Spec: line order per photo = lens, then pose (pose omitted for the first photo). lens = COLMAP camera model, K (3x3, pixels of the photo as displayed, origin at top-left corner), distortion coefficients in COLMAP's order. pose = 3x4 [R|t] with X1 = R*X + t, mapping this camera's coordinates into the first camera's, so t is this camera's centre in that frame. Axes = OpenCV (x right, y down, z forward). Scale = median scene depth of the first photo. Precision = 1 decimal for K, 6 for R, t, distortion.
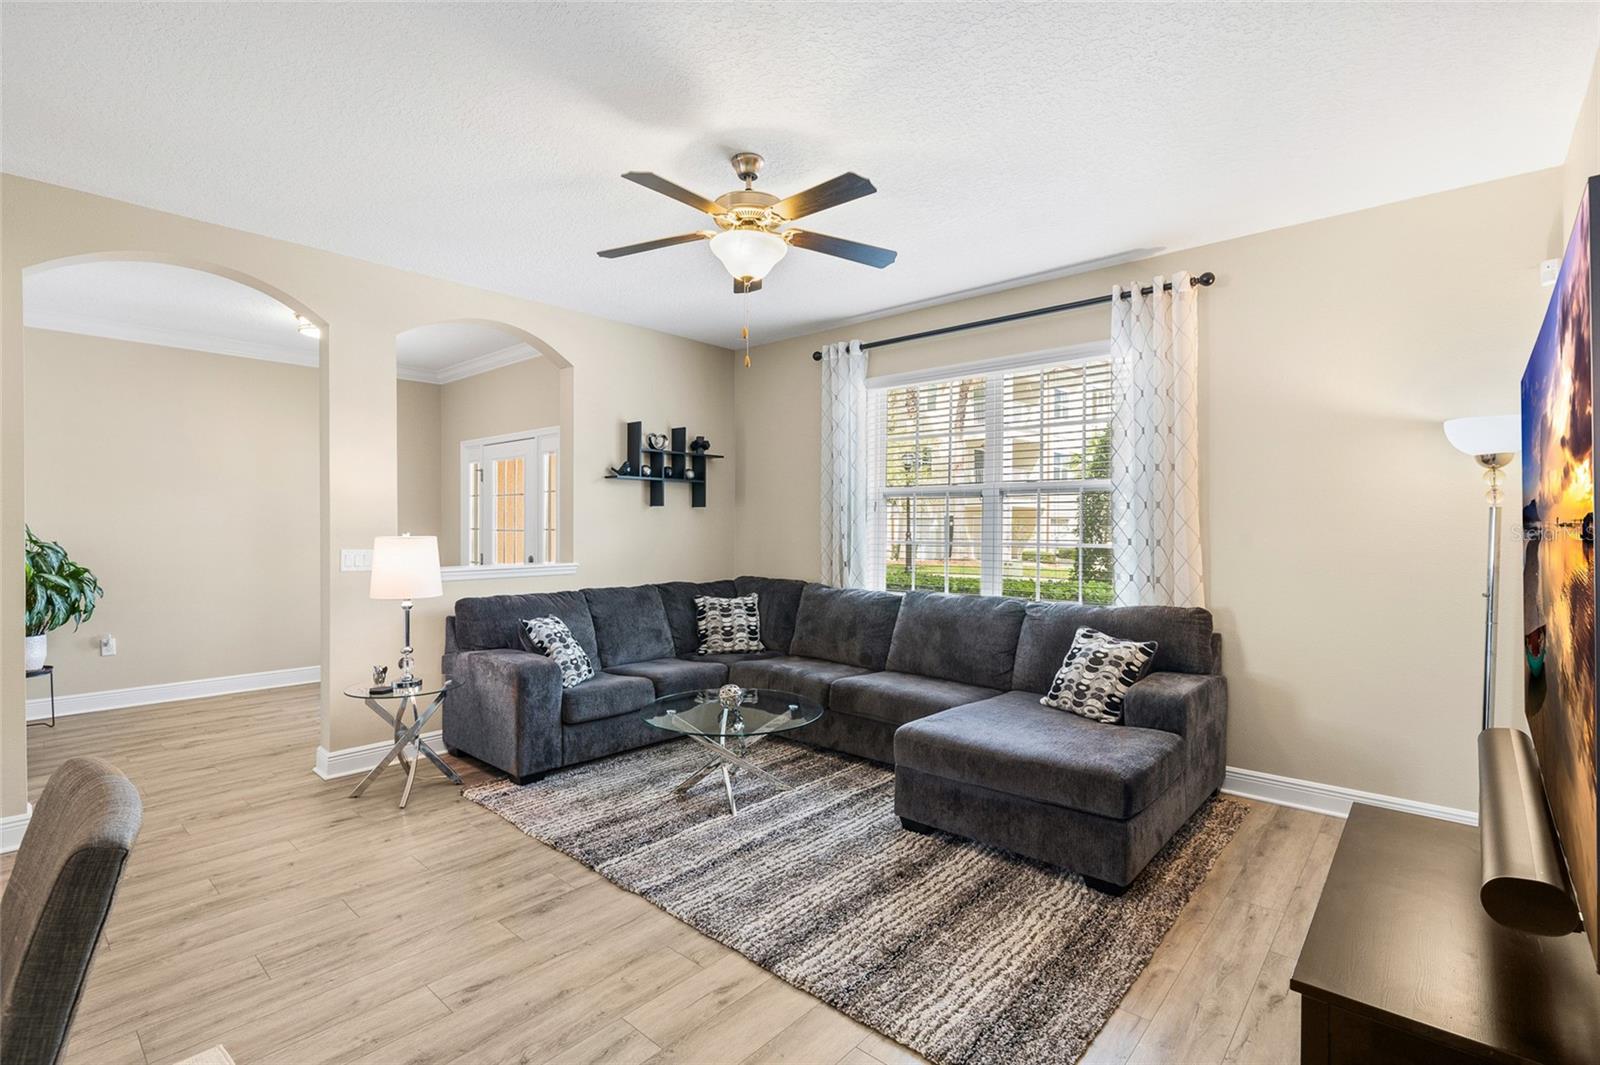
lens RADIAL K [[738.7, 0, 796.3], [0, 738.7, 534.3], [0, 0, 1]] dist [-0.012475, 0.001983]
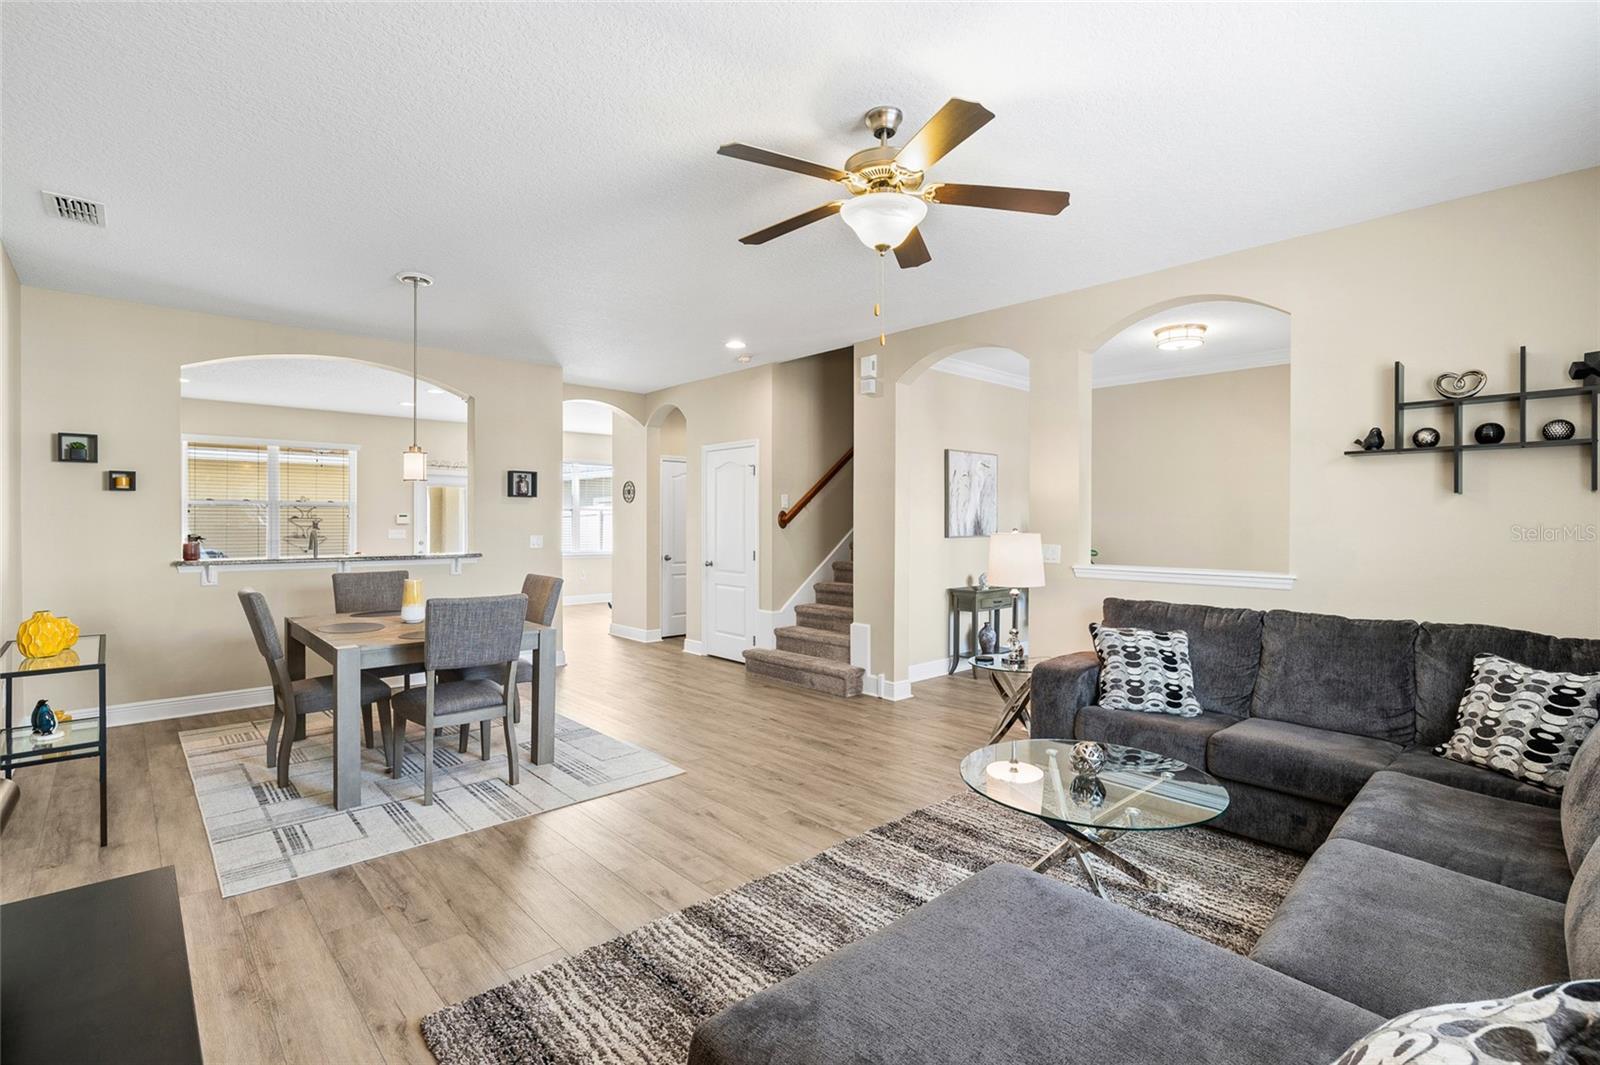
lens RADIAL K [[738.7, 0, 804.0], [0, 738.7, 525.9], [0, 0, 1]] dist [-0.012475, 0.001983]
pose [[-0.093645, 0.003289, -0.995600, 0.646460], [-0.016303, 0.999855, 0.004836, -0.008859], [0.995472, 0.016684, -0.093578, 0.770775]]
